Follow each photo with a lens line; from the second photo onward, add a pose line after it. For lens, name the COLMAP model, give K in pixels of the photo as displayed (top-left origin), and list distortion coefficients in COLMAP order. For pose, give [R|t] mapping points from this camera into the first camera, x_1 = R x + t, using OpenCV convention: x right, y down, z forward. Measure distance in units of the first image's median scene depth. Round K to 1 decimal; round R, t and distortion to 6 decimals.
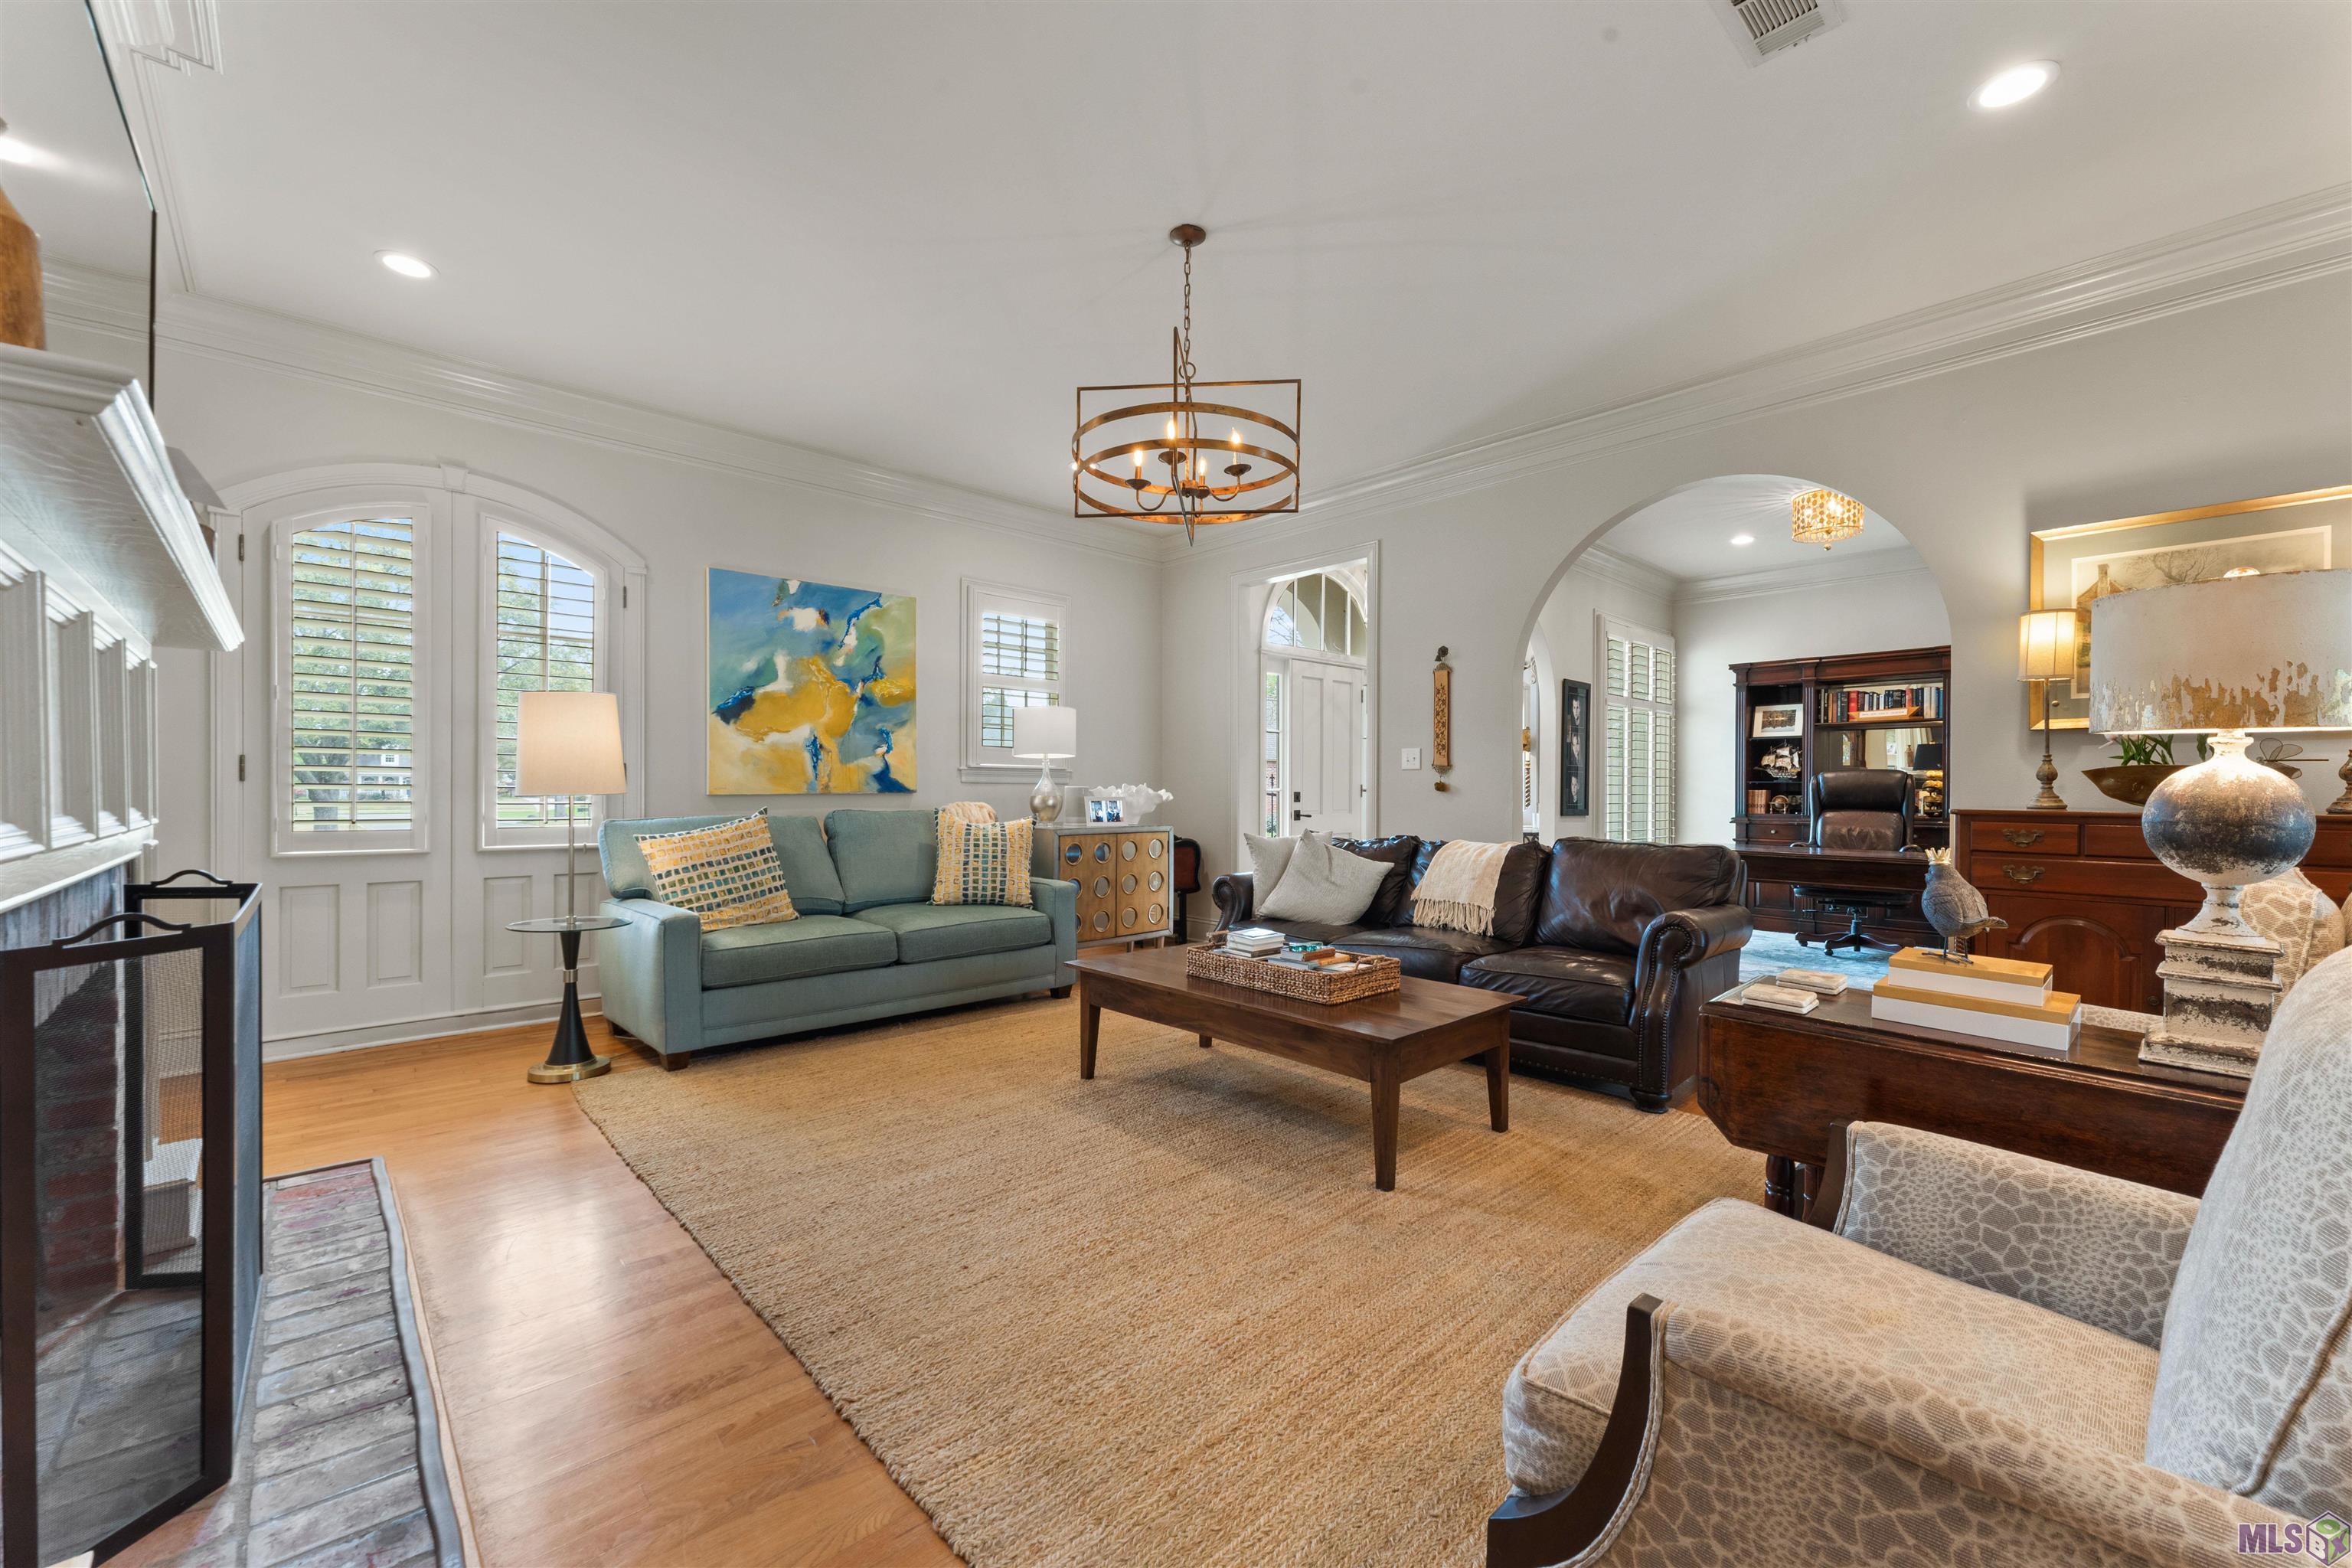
lens RADIAL K [[943.4, 0, 1165.3], [0, 943.4, 794.0], [0, 0, 1]] dist [0.000295, -0.000163]
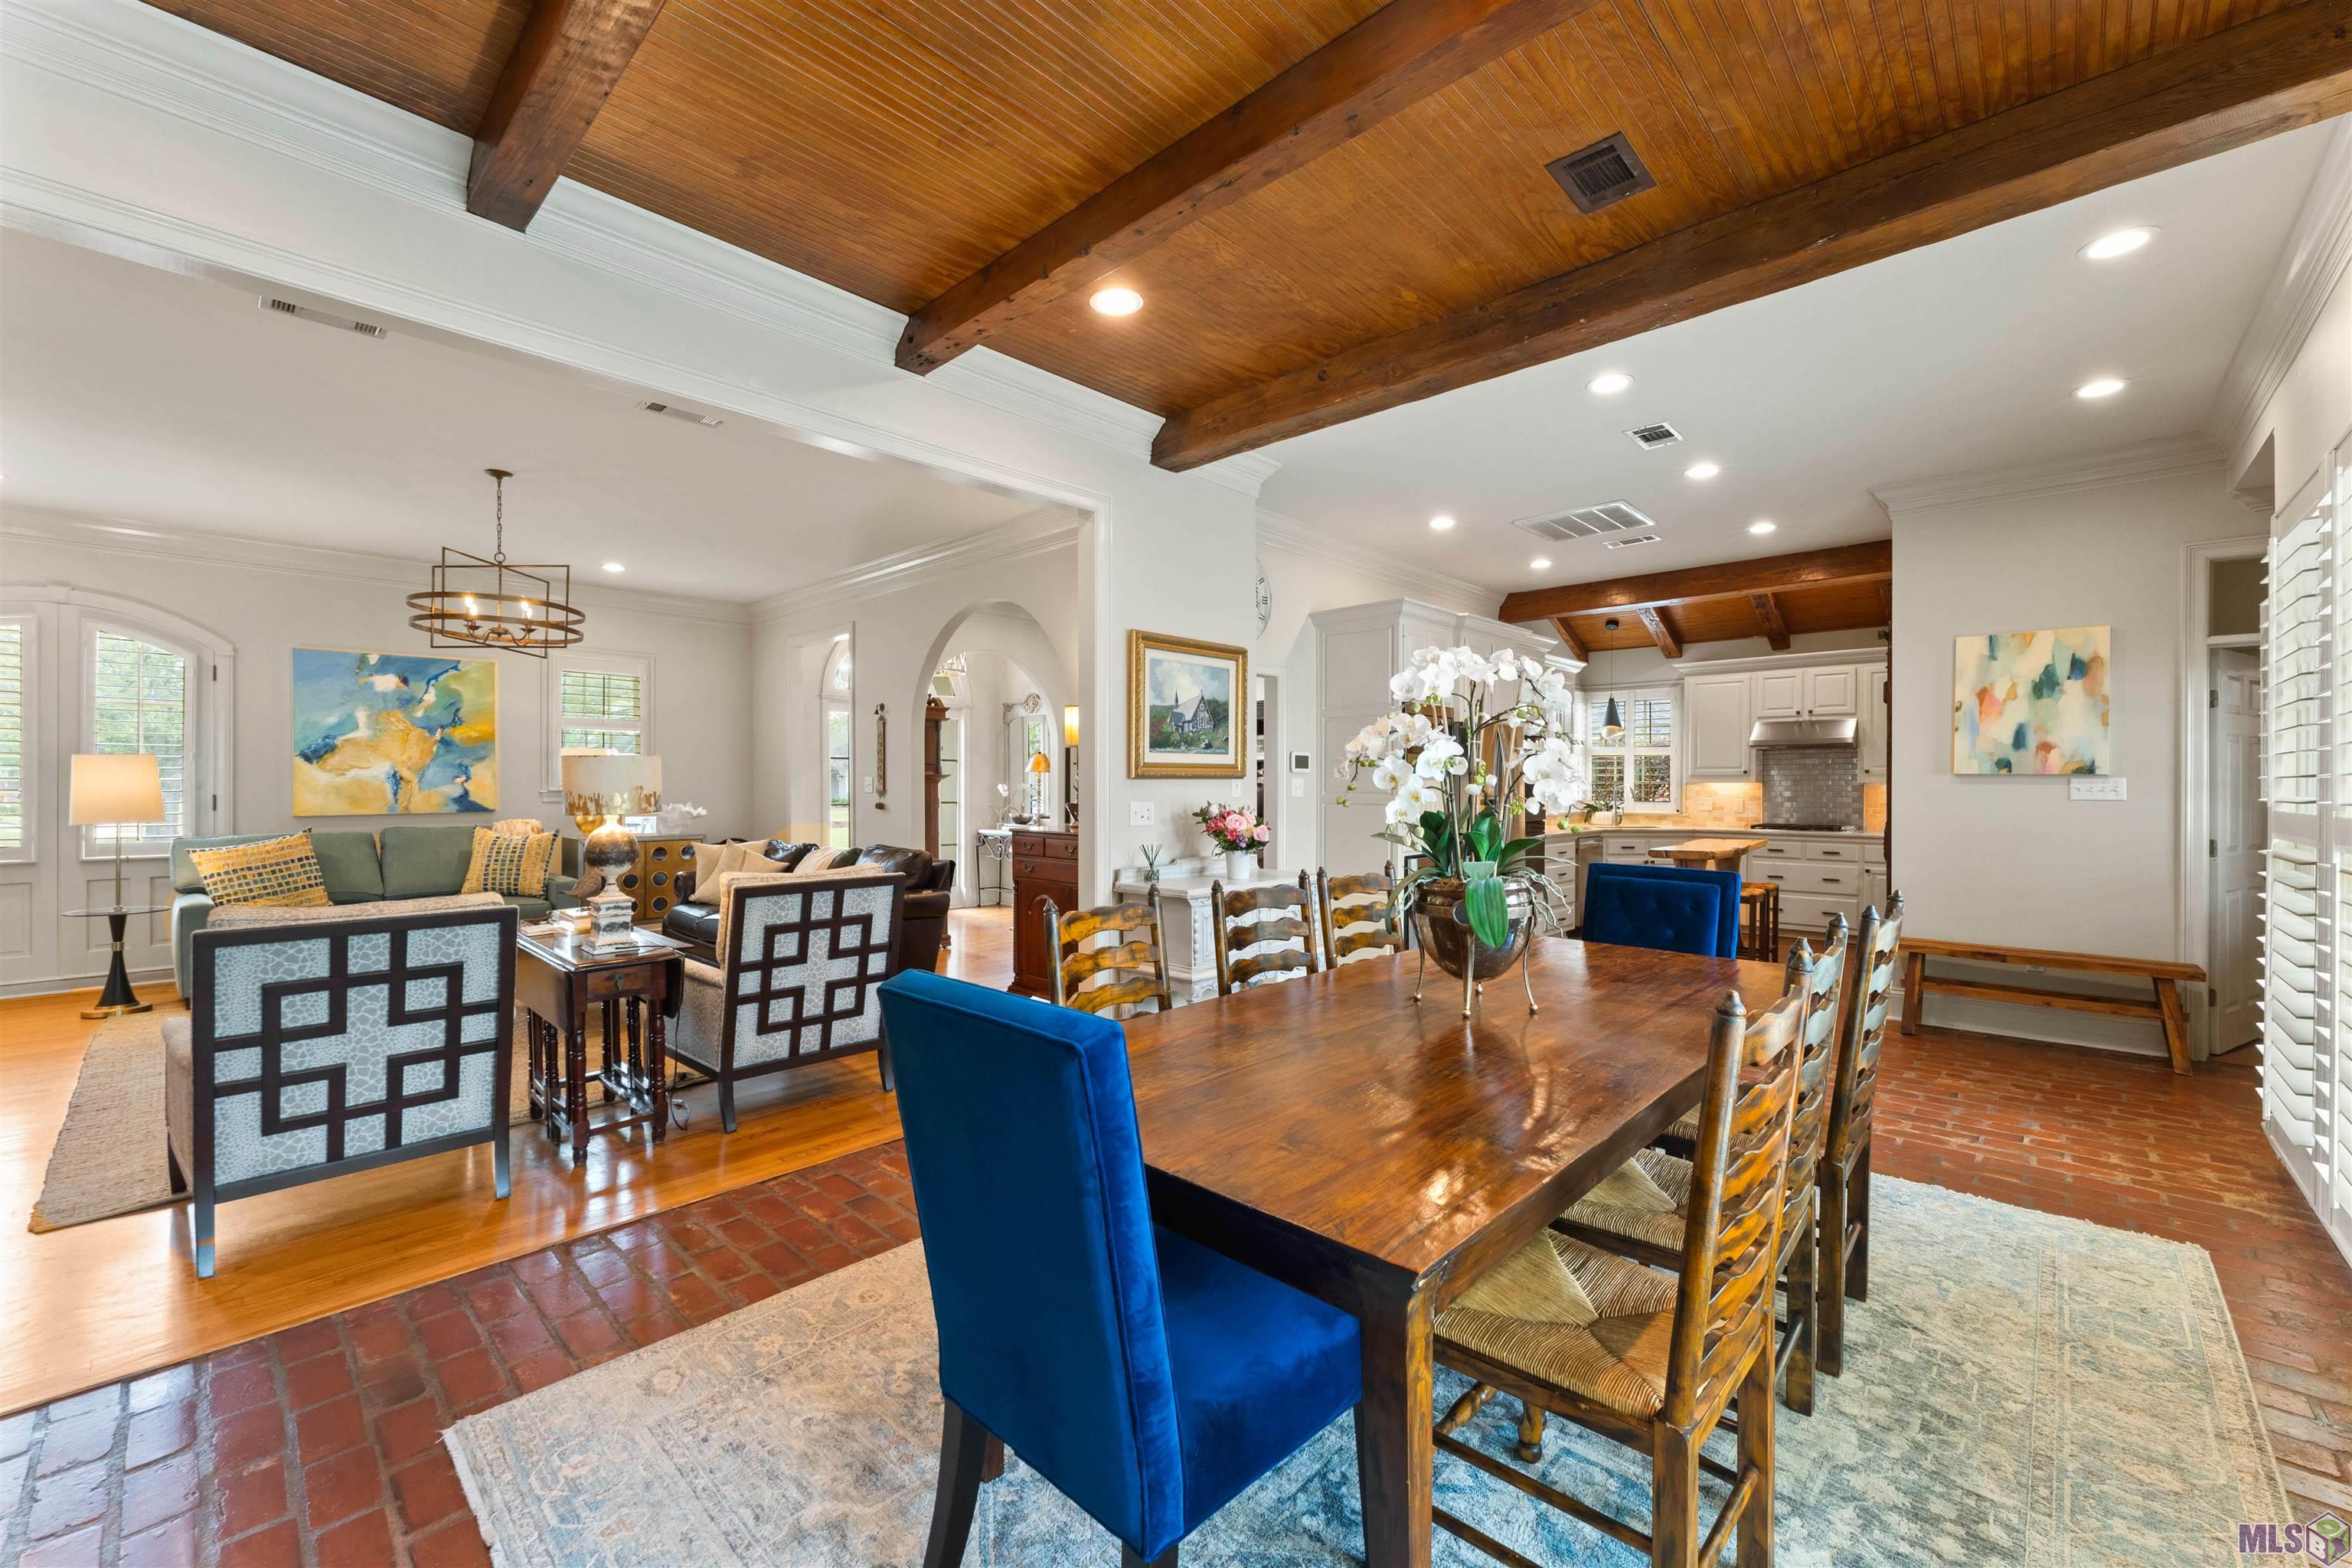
lens RADIAL K [[943.4, 0, 1173.5], [0, 943.4, 792.1], [0, 0, 1]] dist [0.000295, -0.000163]
pose [[0.997605, -0.004013, 0.069051, 0.622786], [0.003549, 0.999970, 0.006837, -0.035732], [-0.069076, -0.006576, 0.997590, -0.397427]]
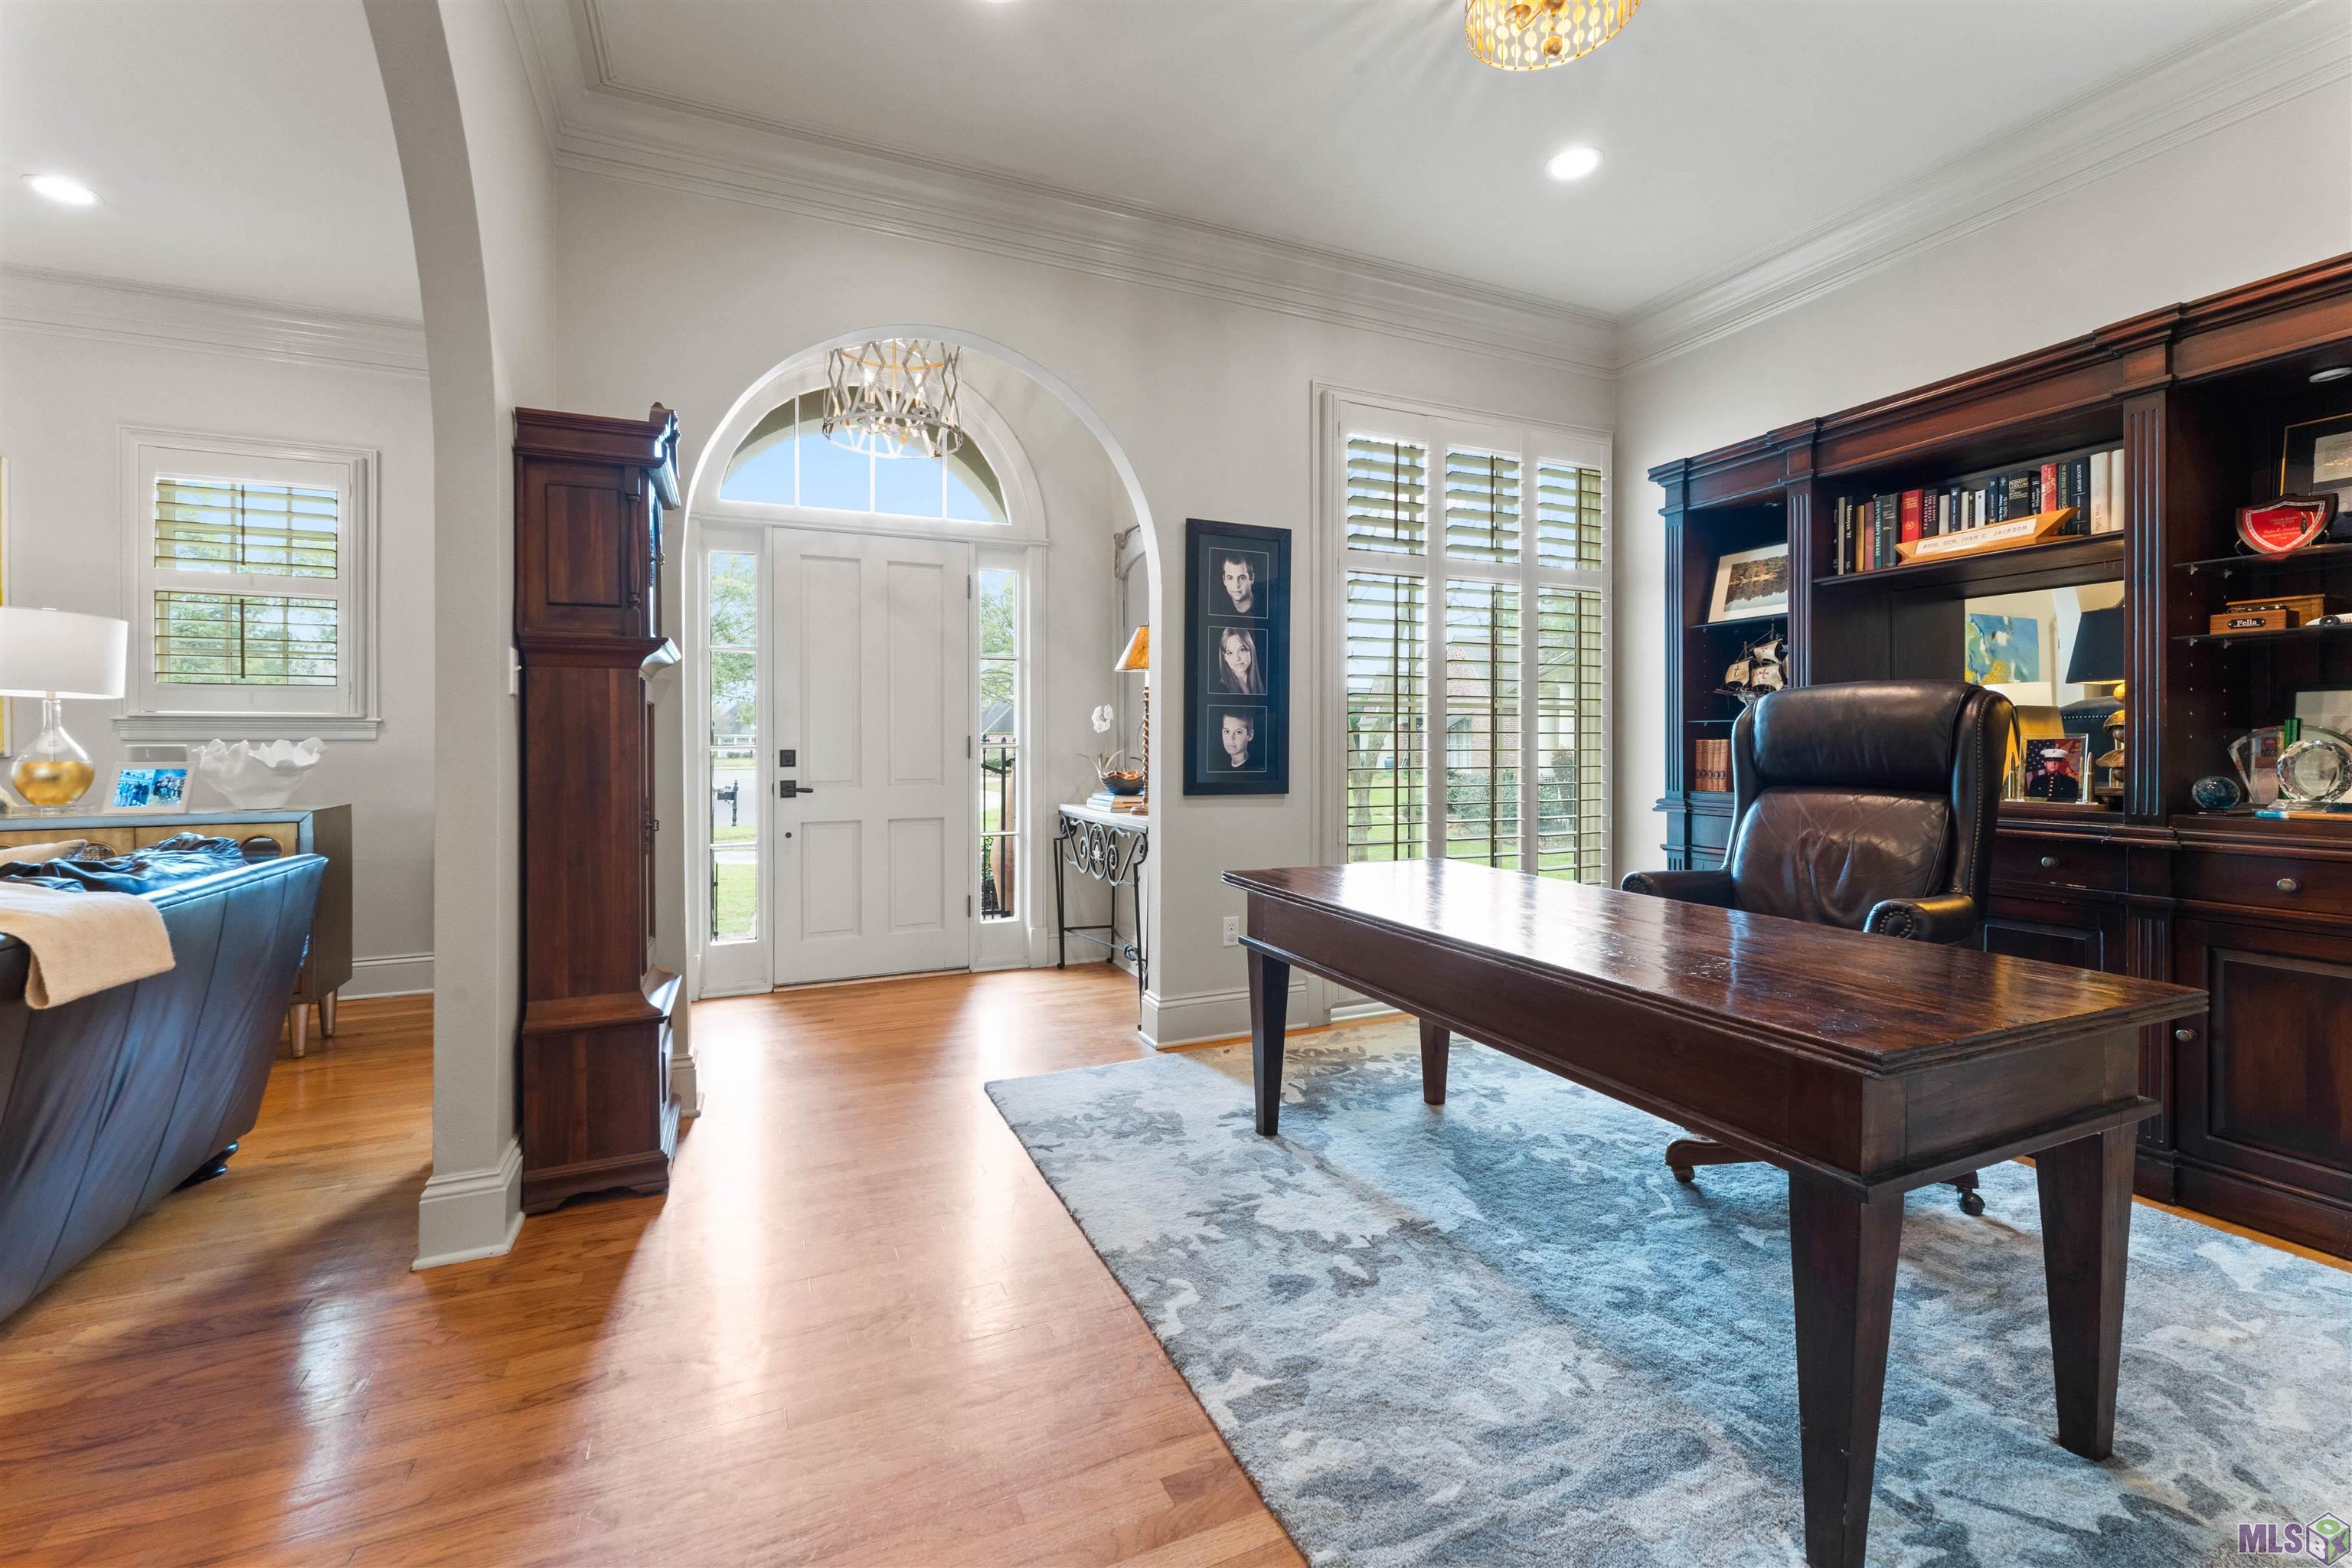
lens RADIAL K [[943.4, 0, 1173.5], [0, 943.4, 759.6], [0, 0, 1]] dist [0.000295, -0.000163]
pose [[0.944760, -0.003017, -0.327749, 0.751611], [0.006117, 0.999946, 0.008427, 0.000414], [0.327706, -0.009967, 0.944727, 0.687956]]
